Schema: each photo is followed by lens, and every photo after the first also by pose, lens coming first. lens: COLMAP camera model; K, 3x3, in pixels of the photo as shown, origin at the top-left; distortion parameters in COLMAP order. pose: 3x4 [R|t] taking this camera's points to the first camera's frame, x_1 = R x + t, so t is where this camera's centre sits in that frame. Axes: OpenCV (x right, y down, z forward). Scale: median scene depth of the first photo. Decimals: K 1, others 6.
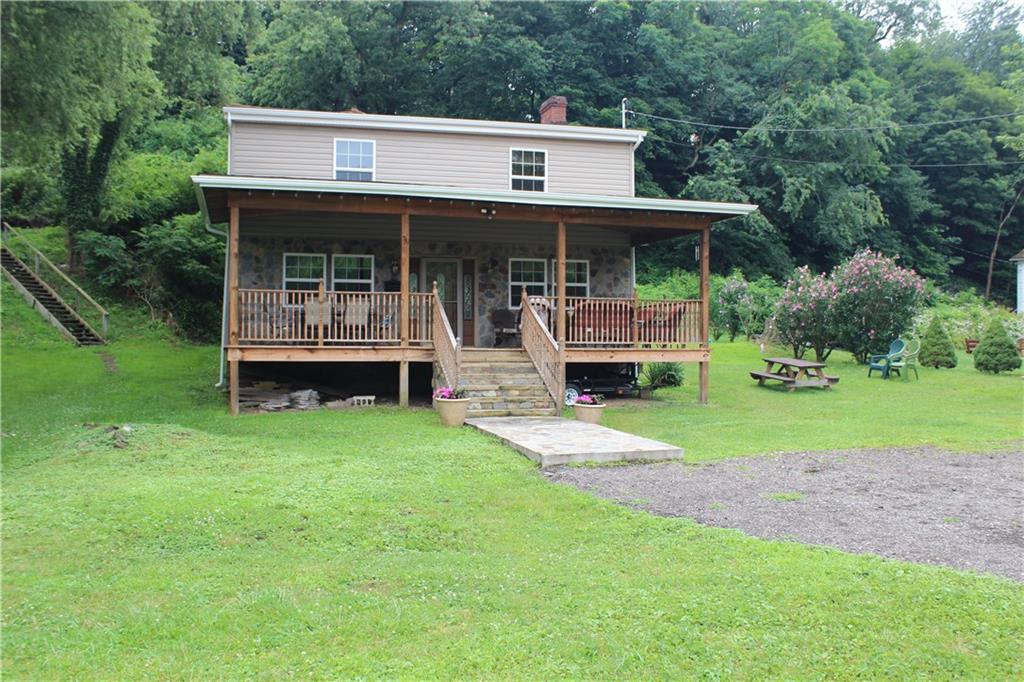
lens RADIAL K [[909.6, 0, 512.0], [0, 909.6, 341.0], [0, 0, 1]] dist [-0.147562, 0.132095]
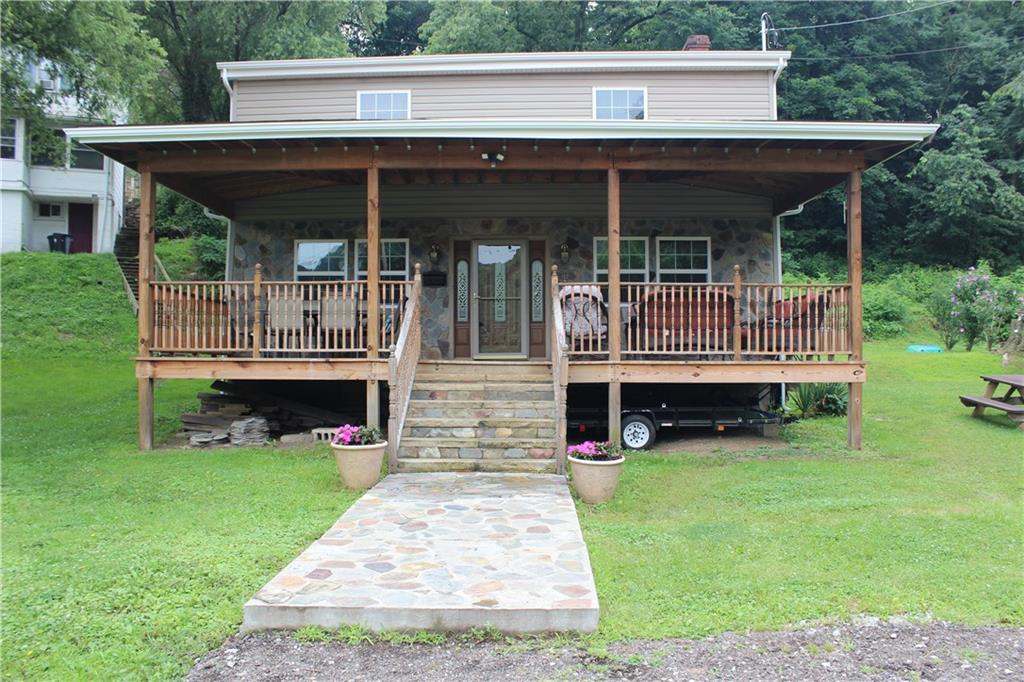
lens RADIAL K [[853.8, 0, 512.0], [0, 853.8, 341.0], [0, 0, 1]] dist [-0.178252, 0.172004]
pose [[0.950506, -0.006498, -0.310637, 0.154325], [0.002416, 0.999906, -0.013523, 0.001348], [0.310696, 0.012103, 0.950432, 0.351534]]
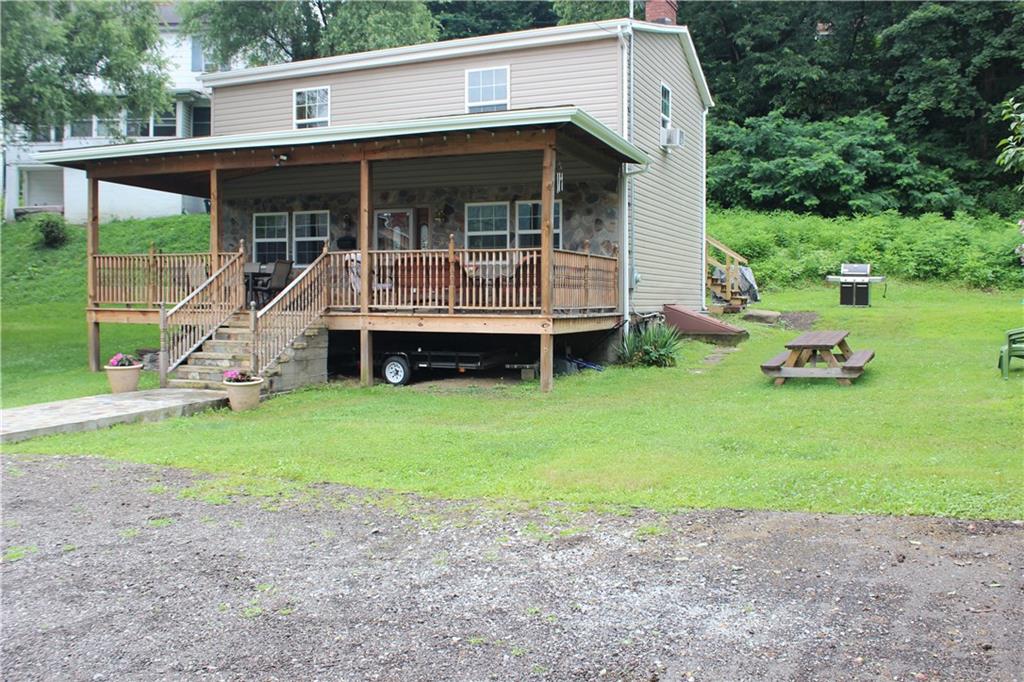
lens RADIAL K [[979.0, 0, 510.4], [0, 979.0, 323.6], [0, 0, 1]] dist [-0.126450, -0.001579]
pose [[0.760025, 0.018780, -0.649623, 0.647180], [-0.000740, 0.999607, 0.028032, -0.006670], [0.649894, -0.020824, 0.759740, 0.364735]]
